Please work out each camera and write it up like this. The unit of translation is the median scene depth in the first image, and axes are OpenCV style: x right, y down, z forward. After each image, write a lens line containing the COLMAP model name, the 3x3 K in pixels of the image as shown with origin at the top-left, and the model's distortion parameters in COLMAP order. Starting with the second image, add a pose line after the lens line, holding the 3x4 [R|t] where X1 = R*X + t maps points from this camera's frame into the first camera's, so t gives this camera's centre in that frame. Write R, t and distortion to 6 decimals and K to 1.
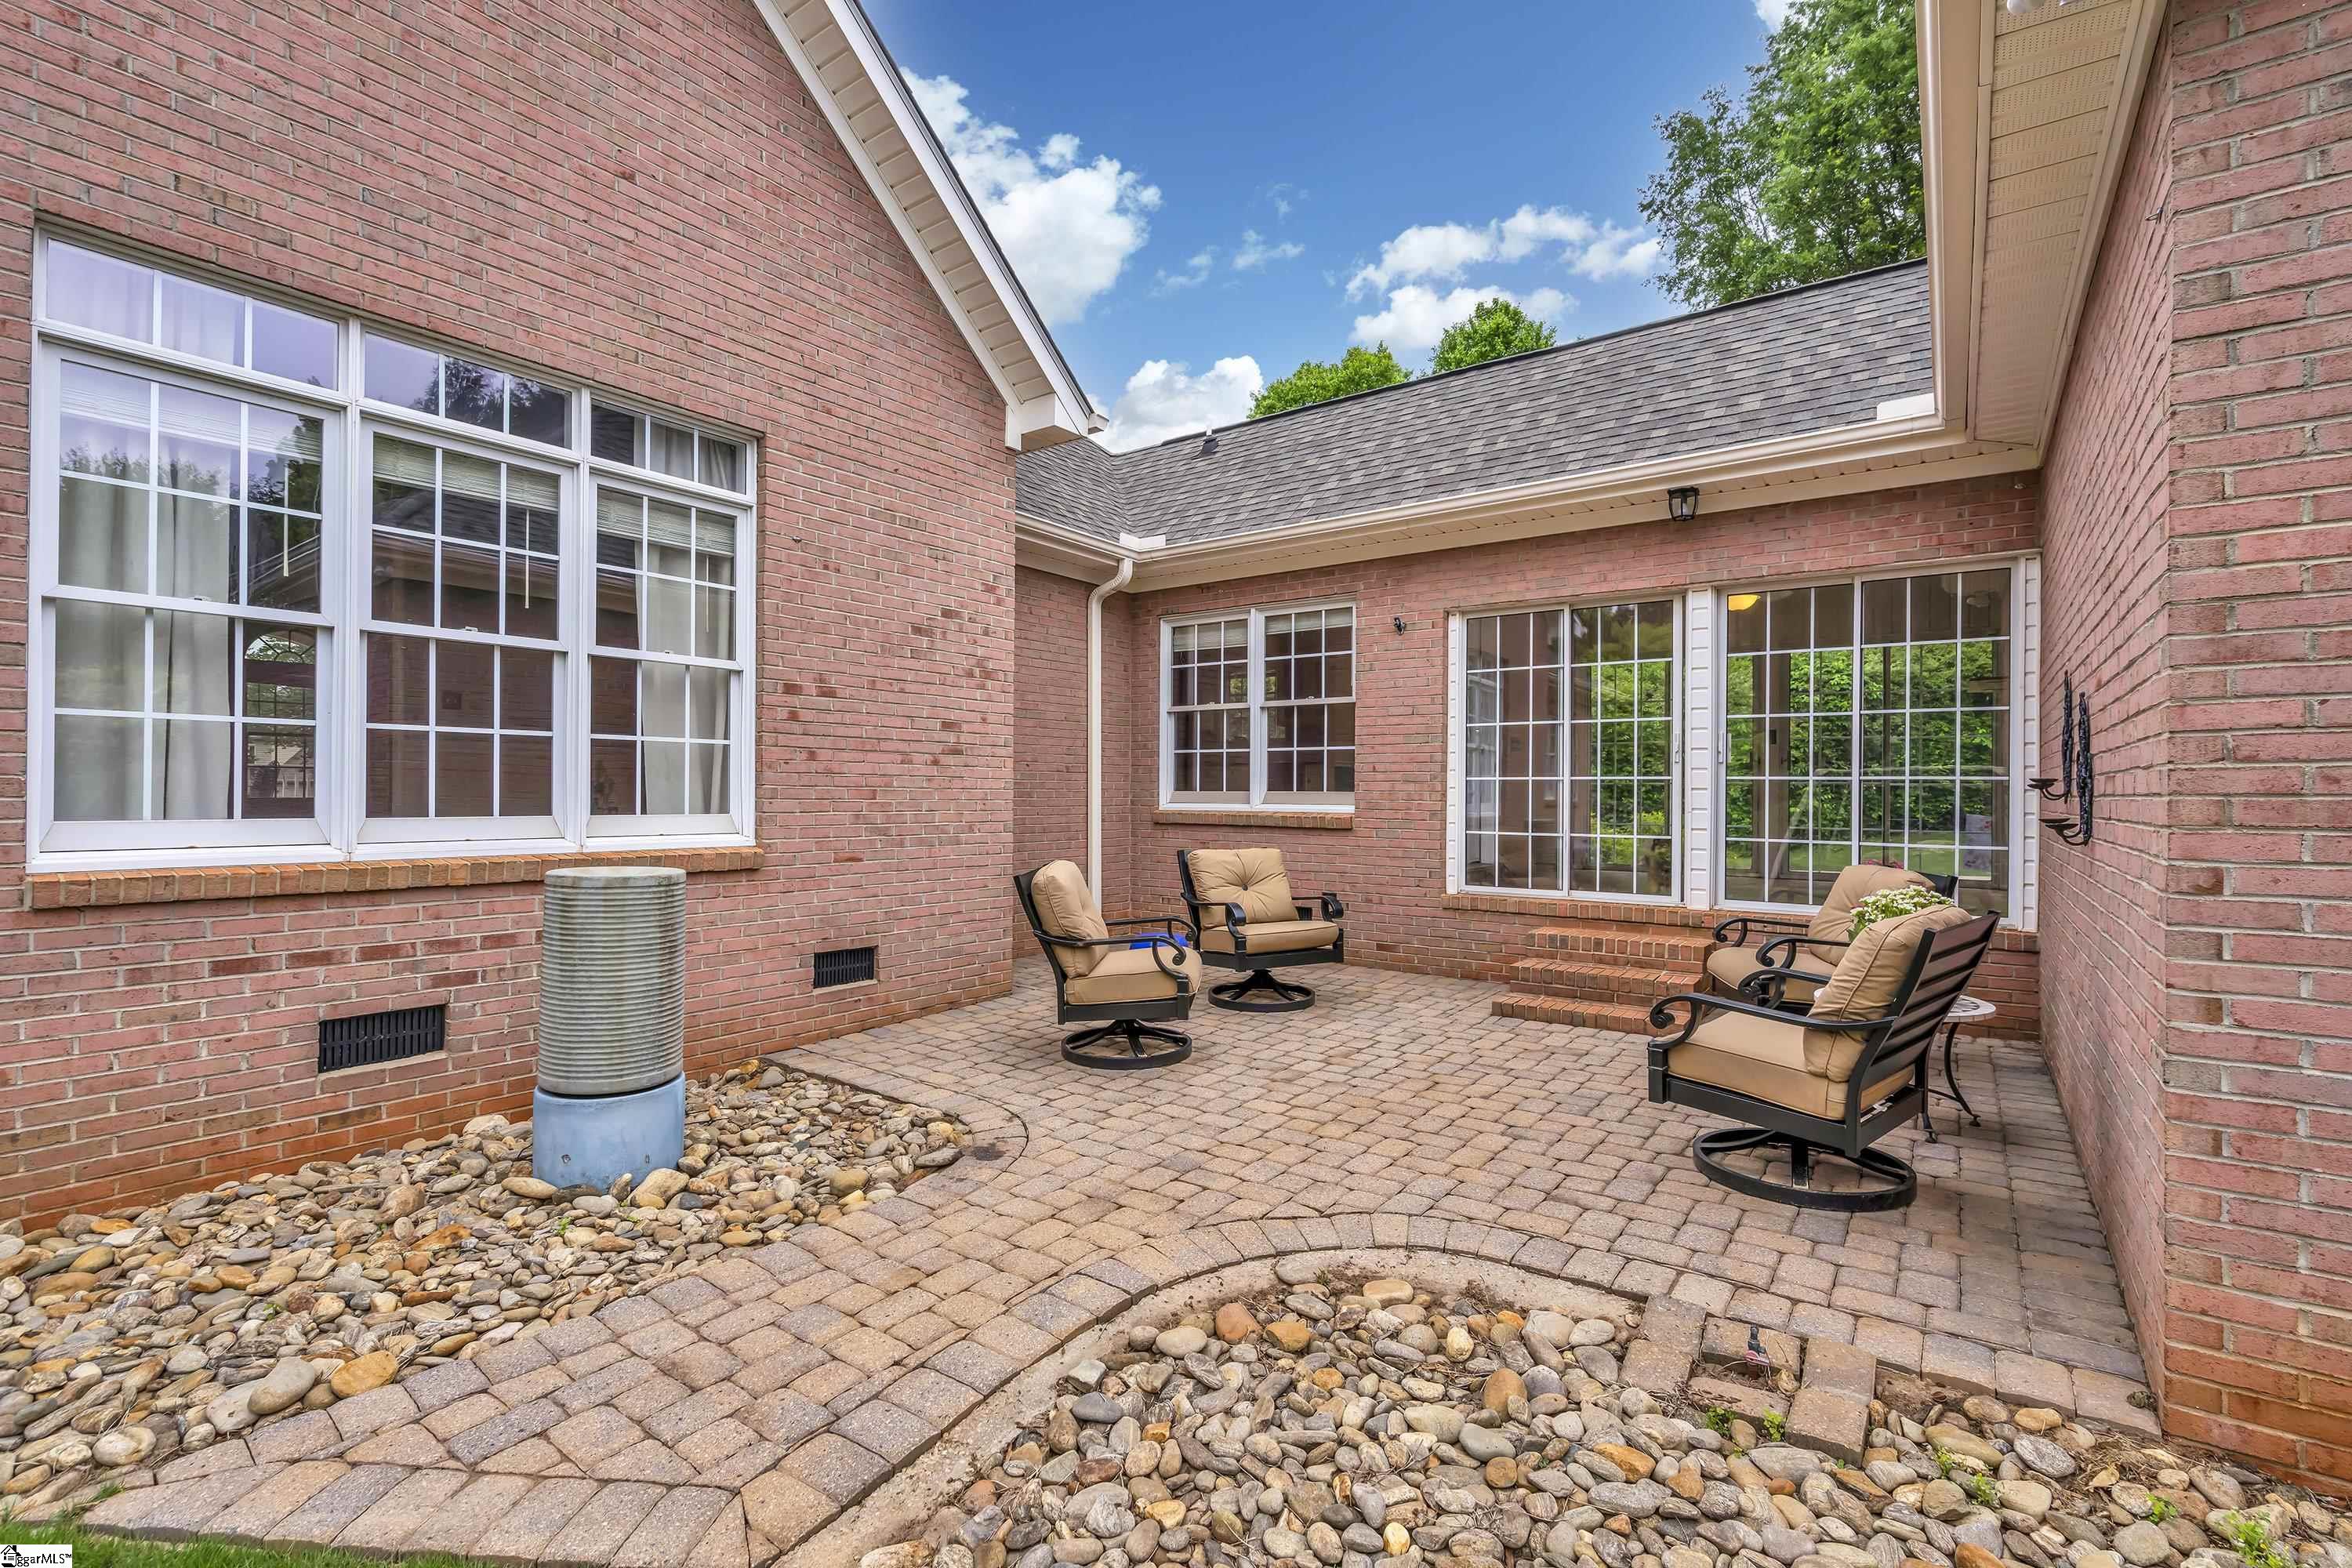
lens RADIAL K [[1055.7, 0, 1177.2], [0, 1055.7, 774.9], [0, 0, 1]] dist [-0.001435, 0.000619]
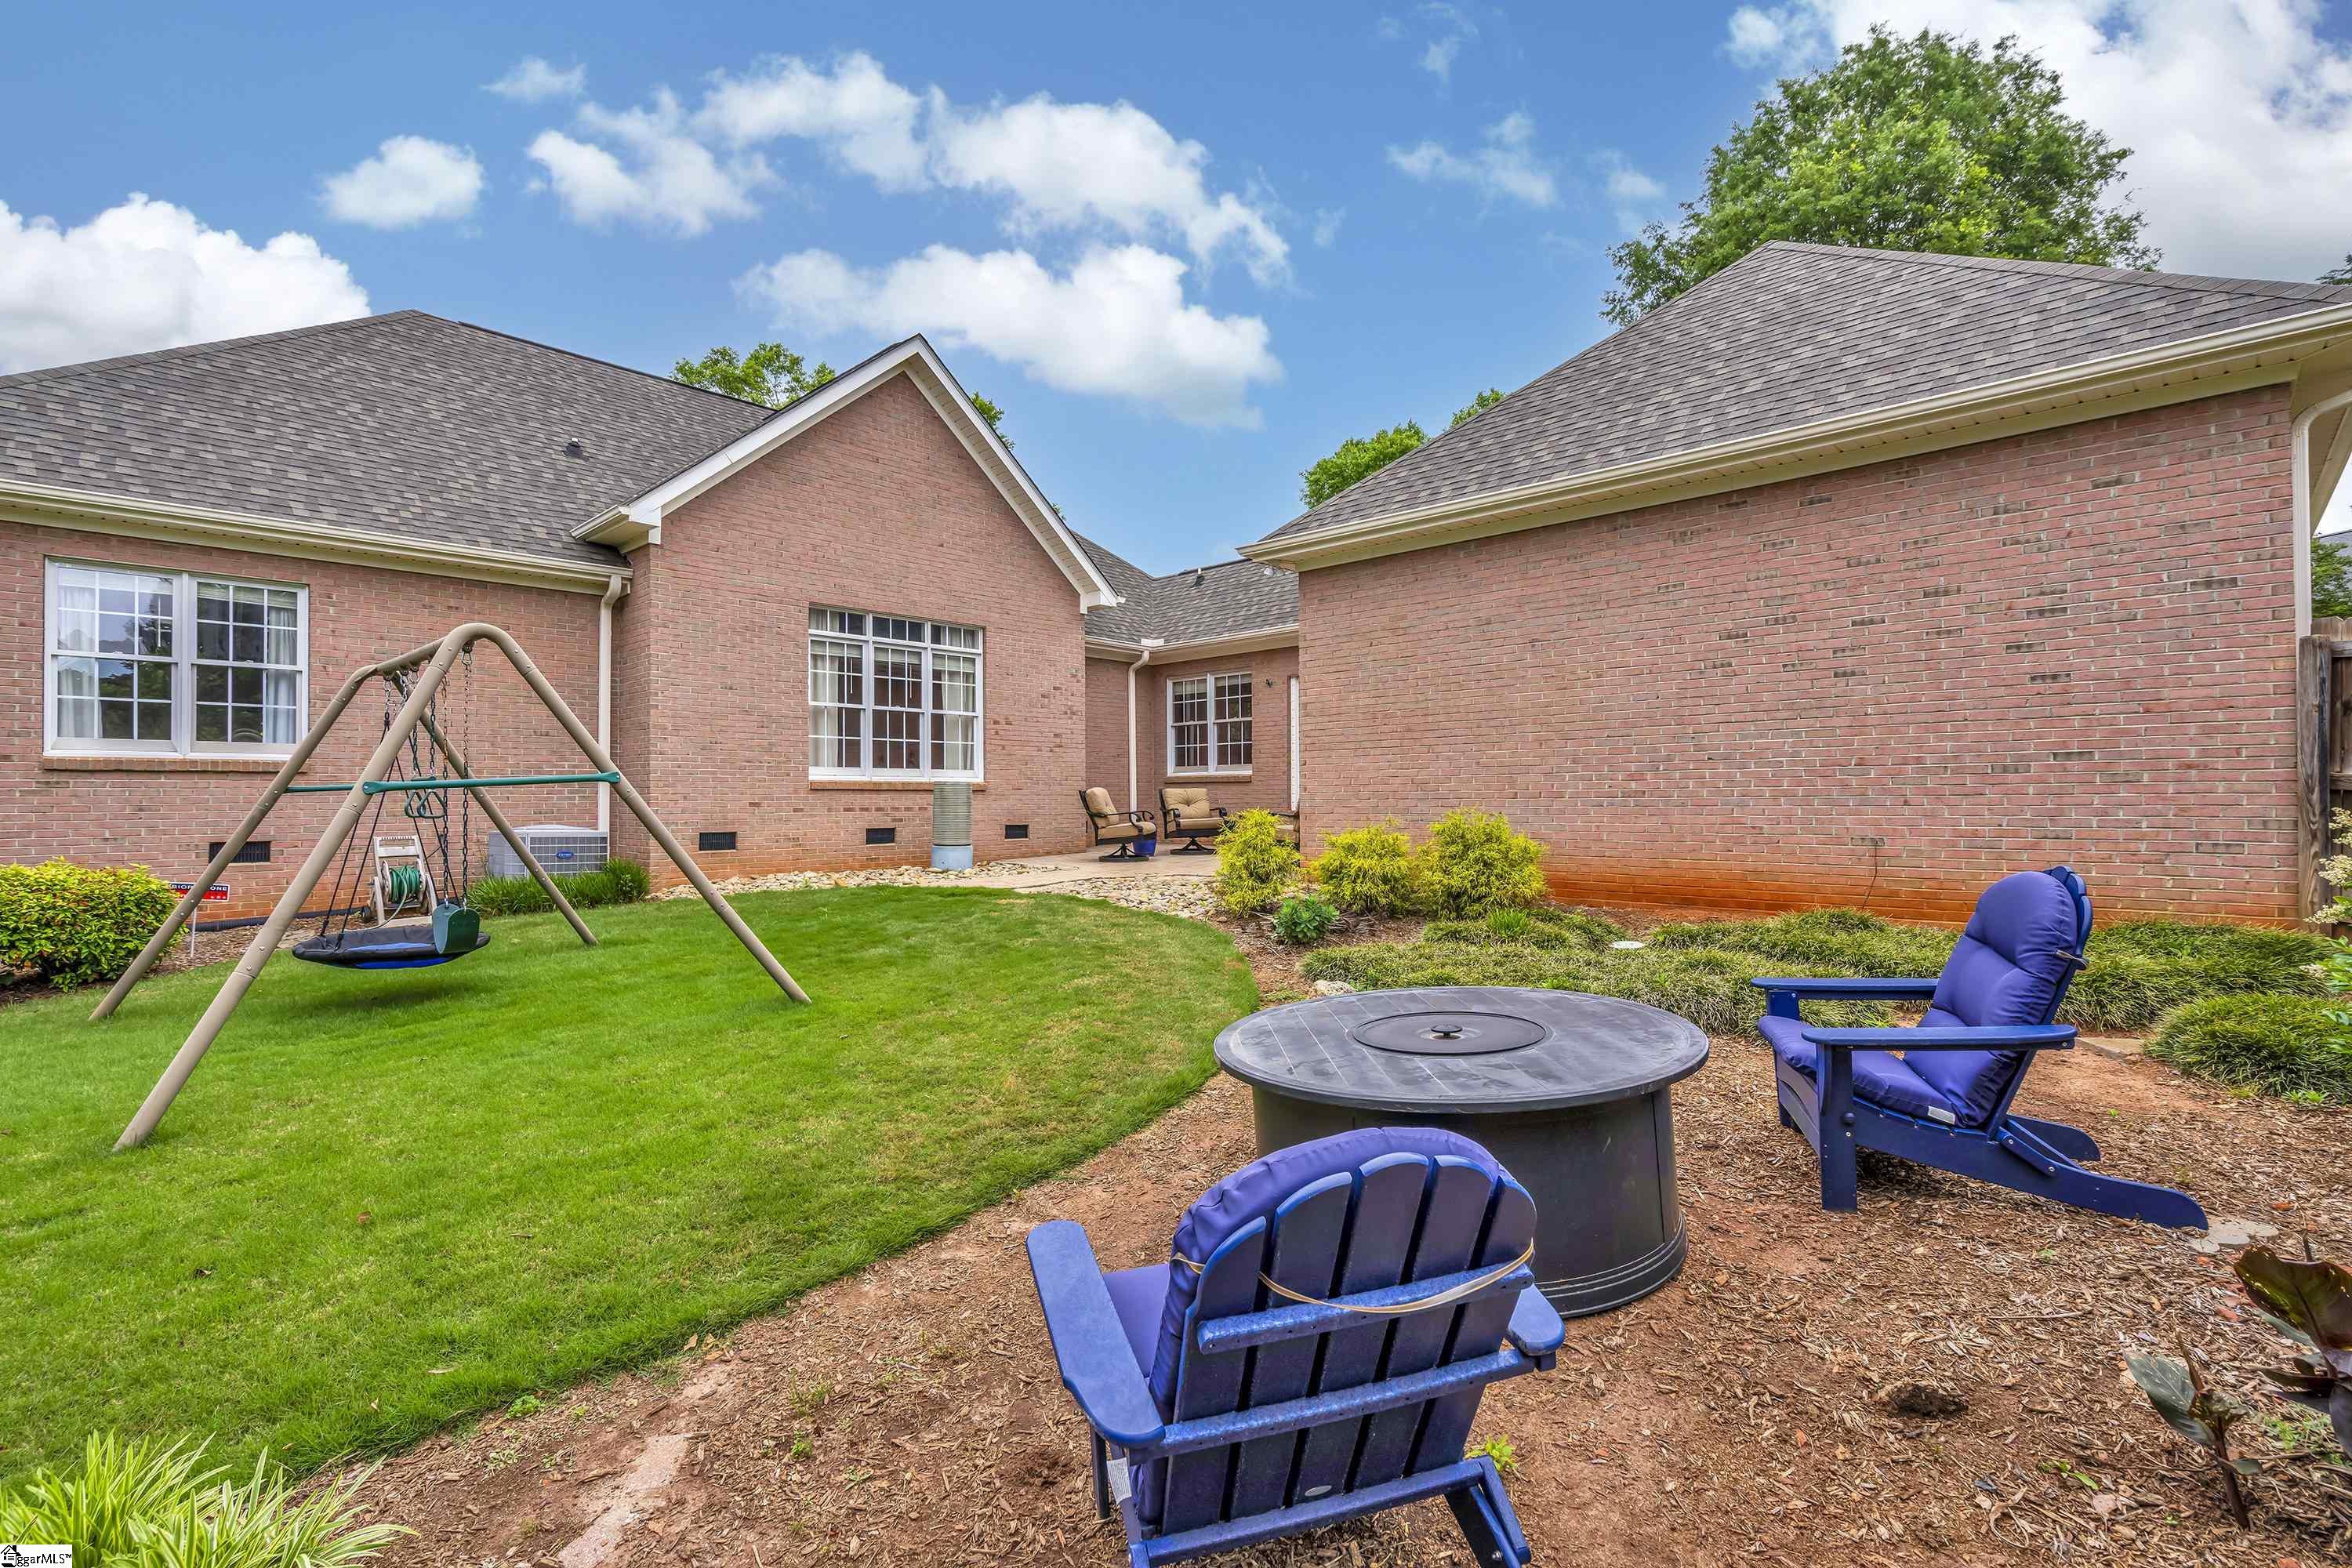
lens RADIAL K [[1055.7, 0, 1183.2], [0, 1055.7, 778.3], [0, 0, 1]] dist [-0.001435, 0.000619]
pose [[0.992794, -0.014980, -0.118894, 0.404050], [0.014591, 0.999885, -0.004142, 0.074766], [0.118942, 0.002377, 0.992898, -1.542120]]
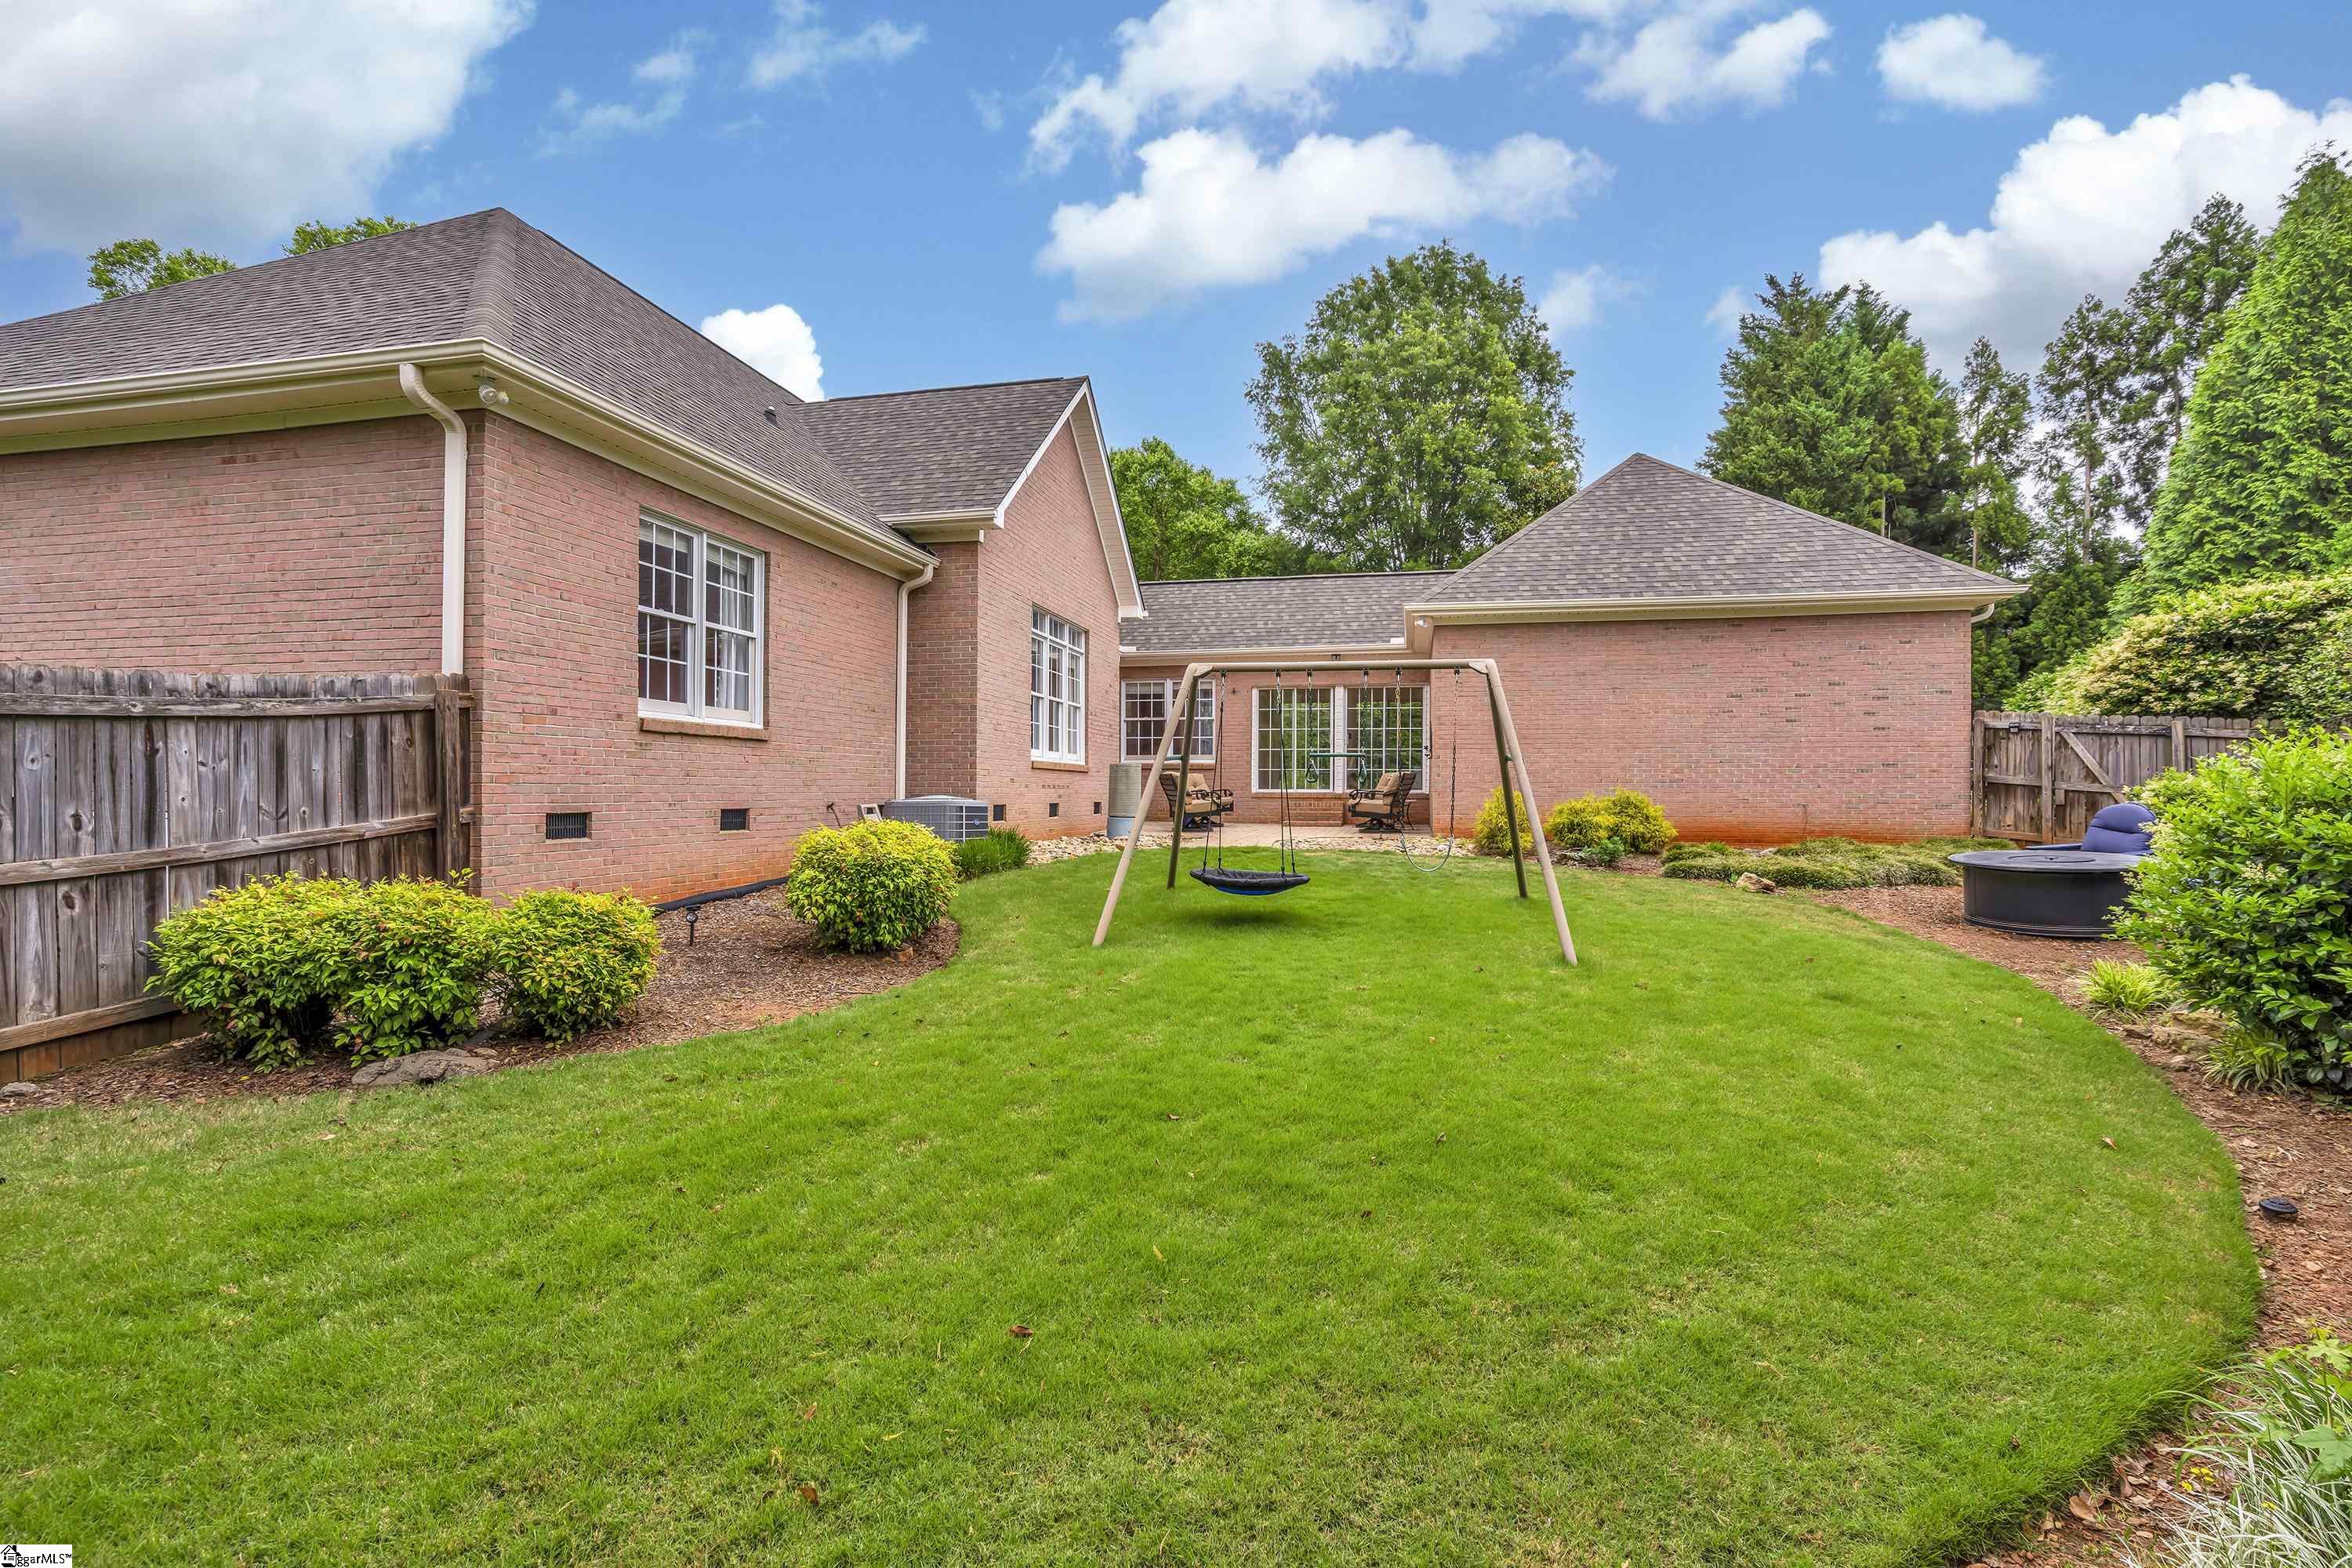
lens RADIAL K [[1055.7, 0, 1181.0], [0, 1055.7, 785.8], [0, 0, 1]] dist [-0.001435, 0.000619]
pose [[0.908314, -0.000129, 0.418289, -1.414895], [-0.005683, 0.999904, 0.012650, 0.086574], [-0.418250, -0.013868, 0.908226, -1.868127]]
